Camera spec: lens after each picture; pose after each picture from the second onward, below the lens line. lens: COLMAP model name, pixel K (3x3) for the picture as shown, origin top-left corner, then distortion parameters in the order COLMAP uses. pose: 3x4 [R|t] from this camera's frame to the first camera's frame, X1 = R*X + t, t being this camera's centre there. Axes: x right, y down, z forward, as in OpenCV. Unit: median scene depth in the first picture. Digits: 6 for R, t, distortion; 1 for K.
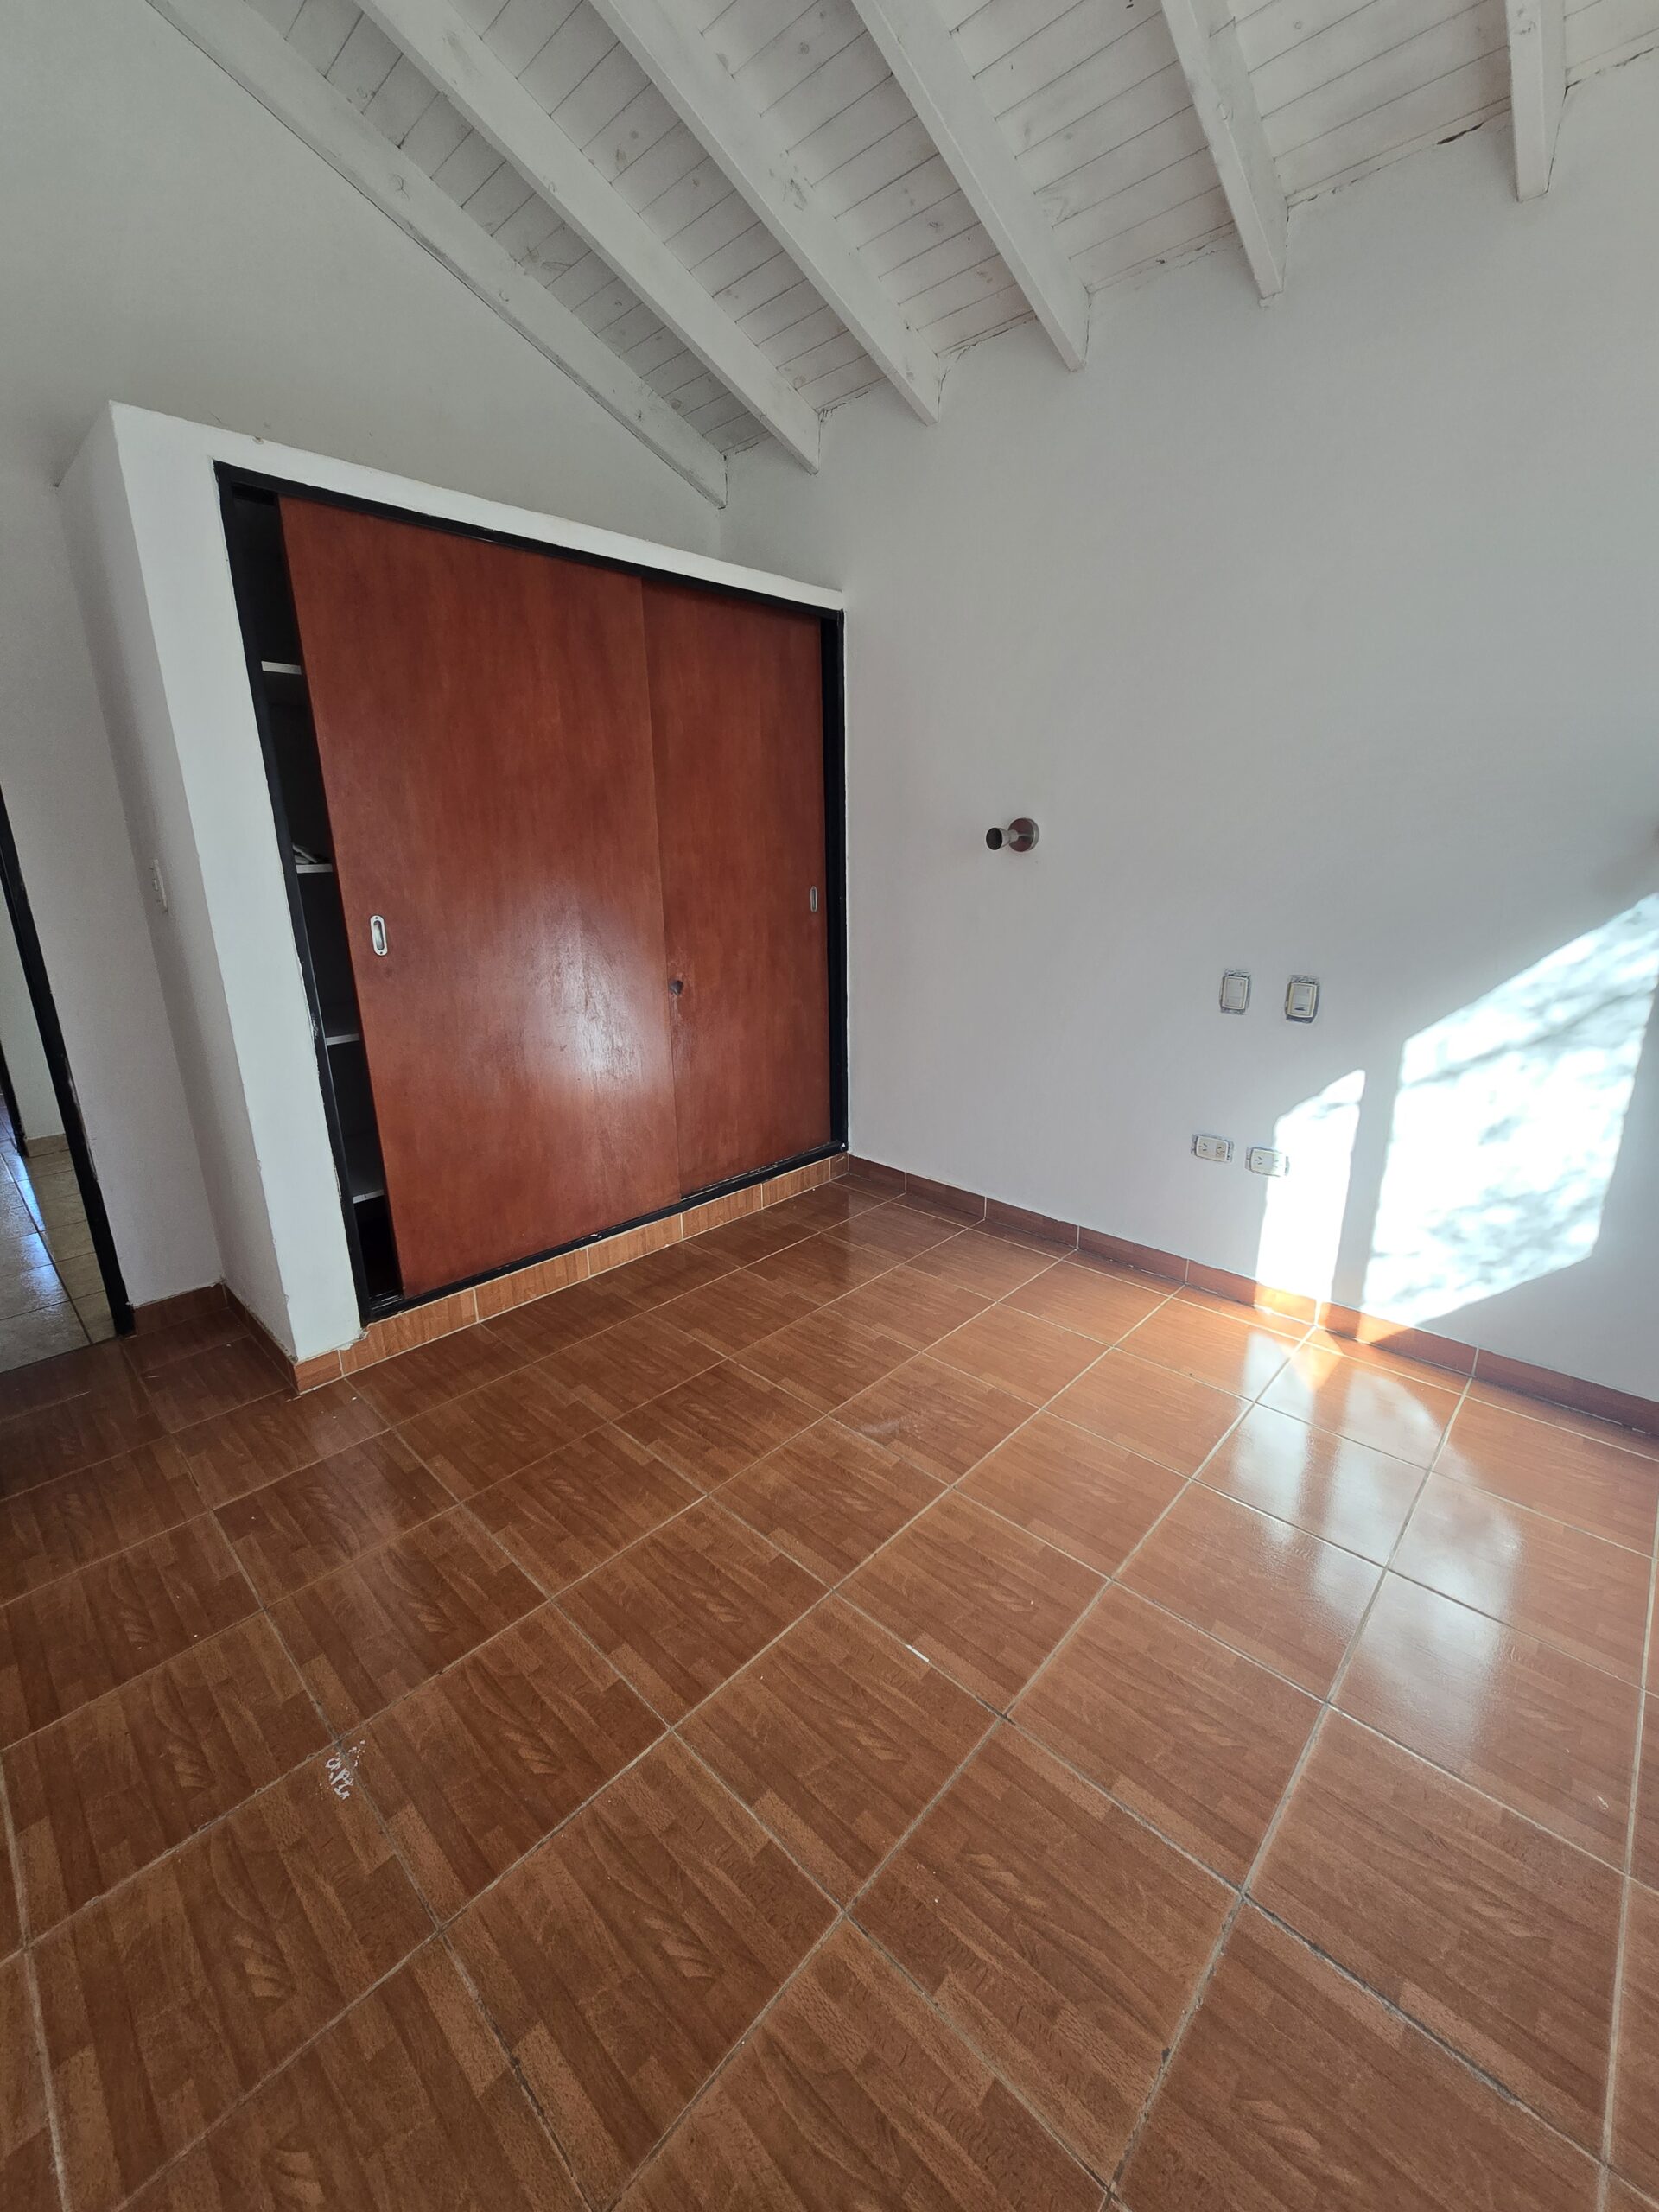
lens RADIAL K [[897.4, 0, 843.9], [0, 897.4, 1110.7], [0, 0, 1]] dist [-0.004423, 0.000430]
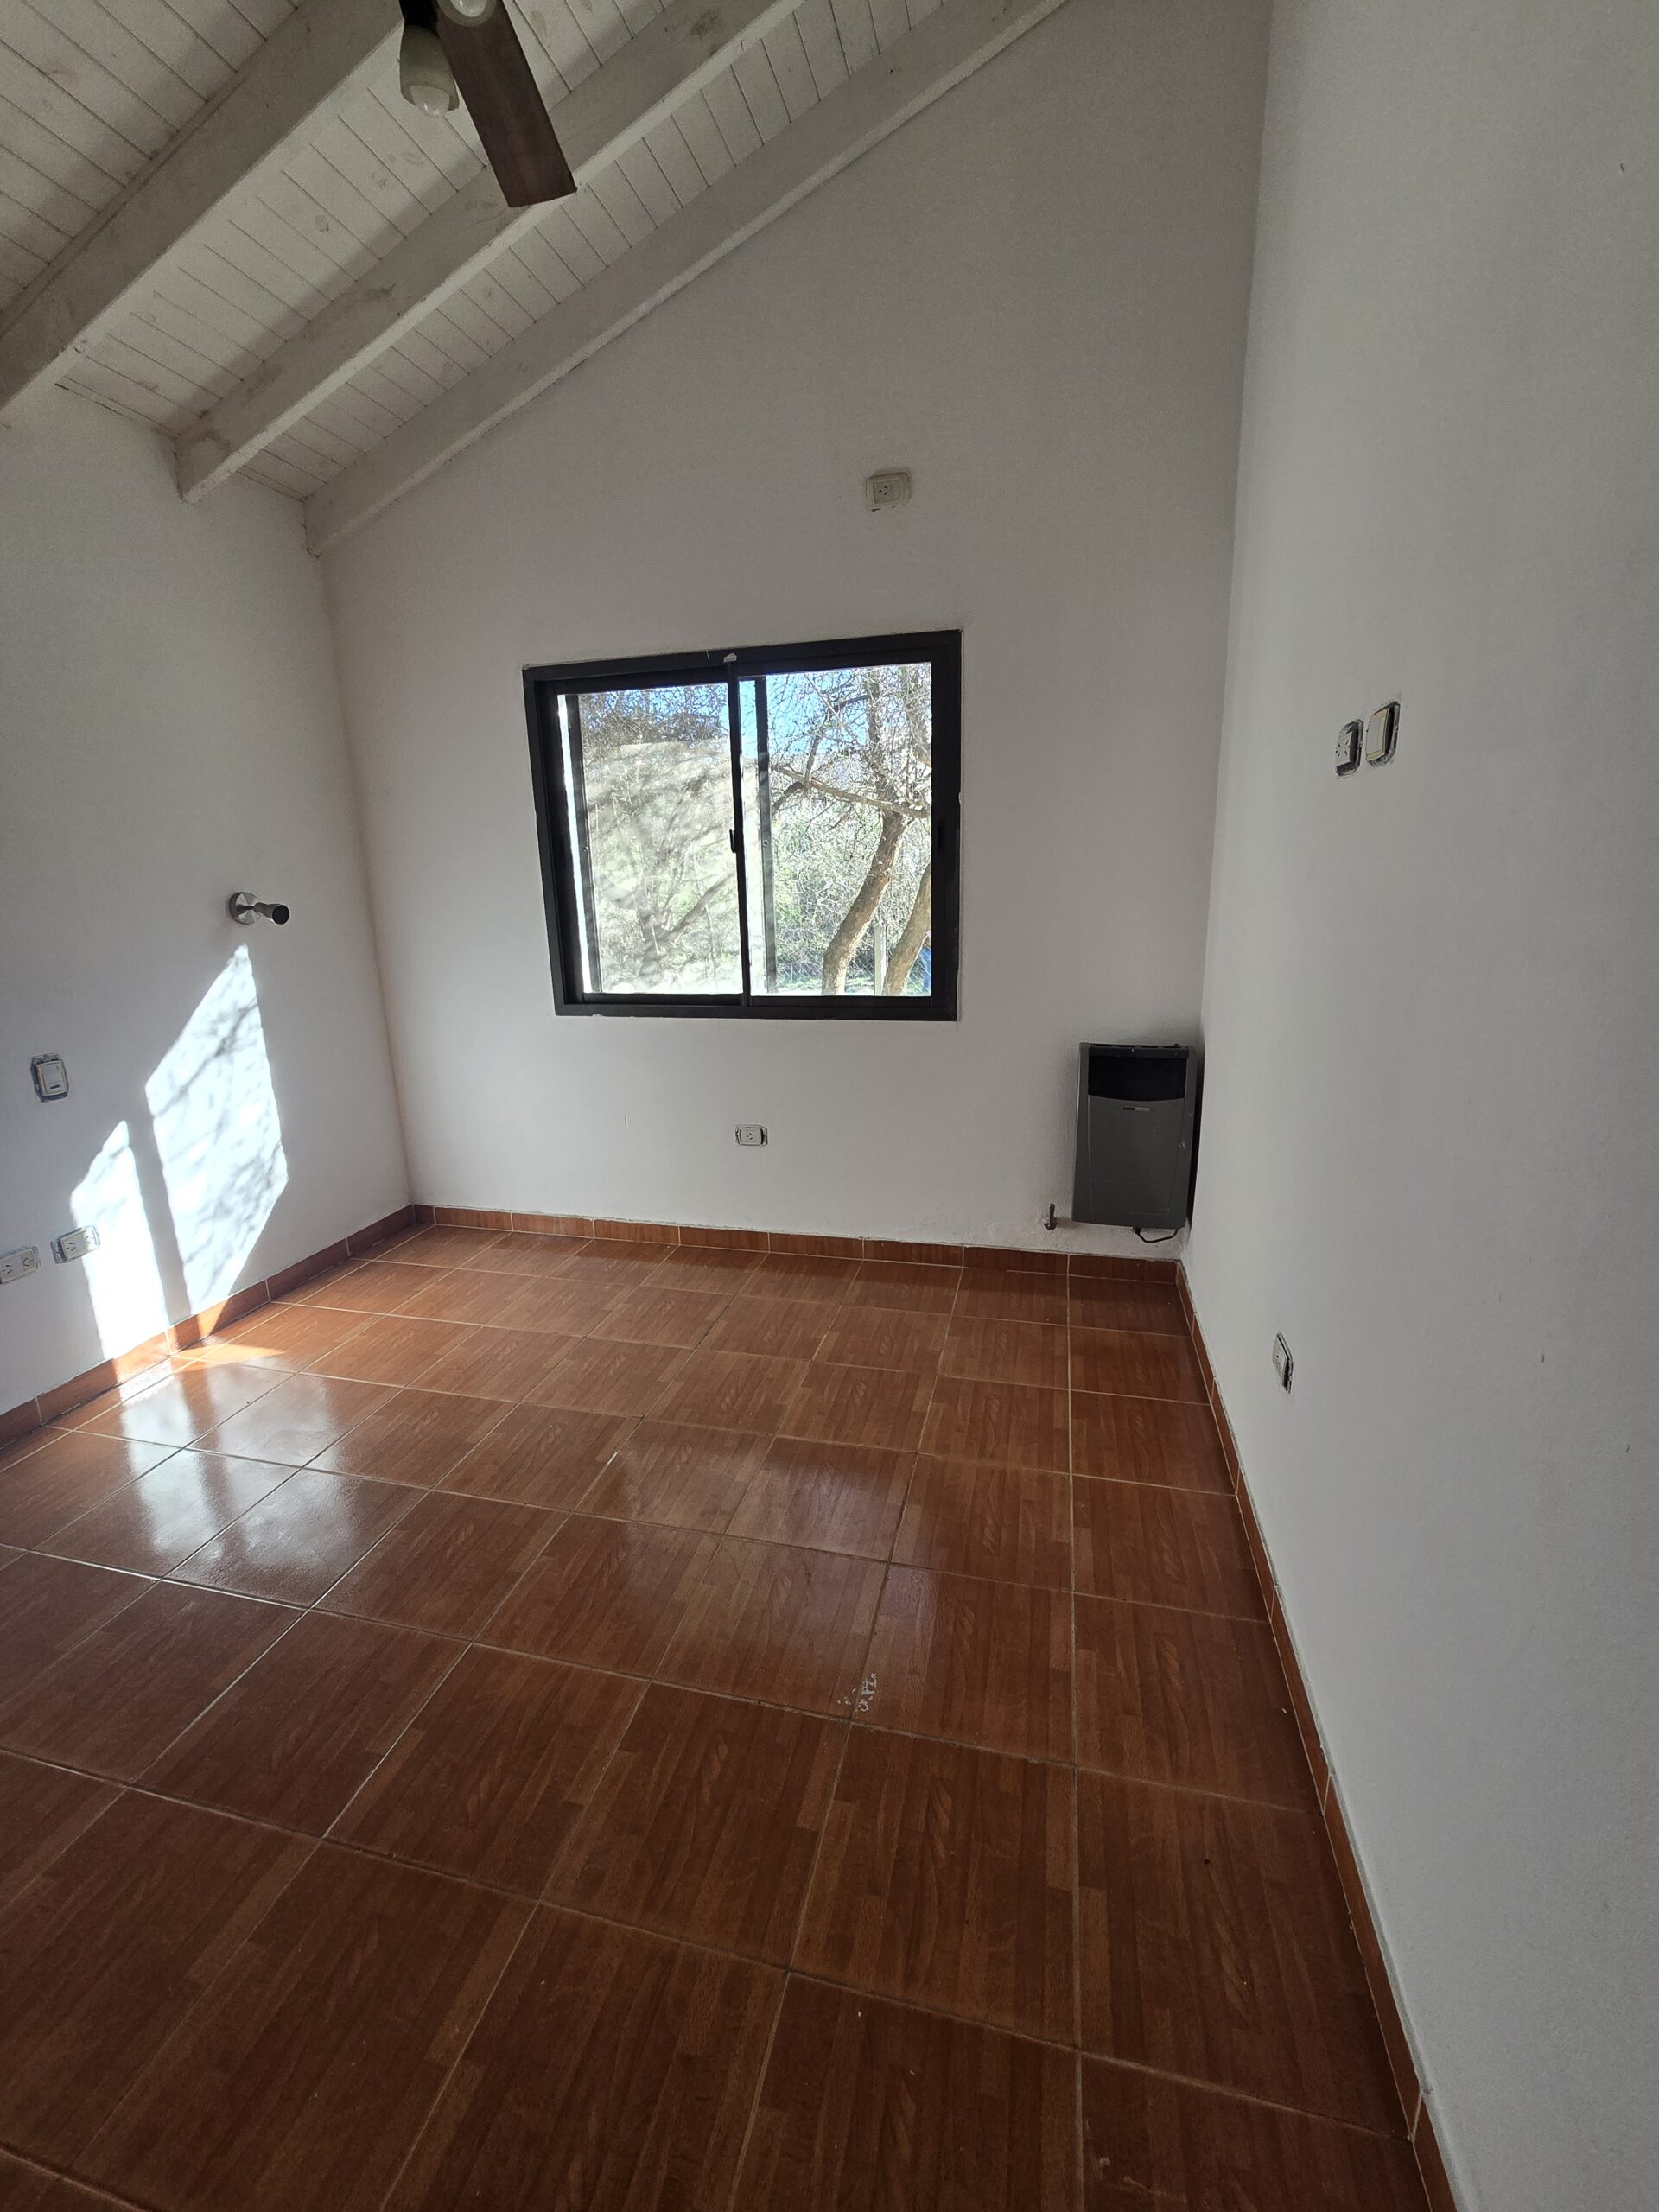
lens RADIAL K [[897.4, 0, 844.9], [0, 897.4, 1114.3], [0, 0, 1]] dist [-0.004423, 0.000430]
pose [[-0.497752, -0.204967, 0.842752, -0.843959], [0.282075, 0.880594, 0.380772, -0.229002], [-0.820168, 0.427250, -0.380502, 0.700879]]
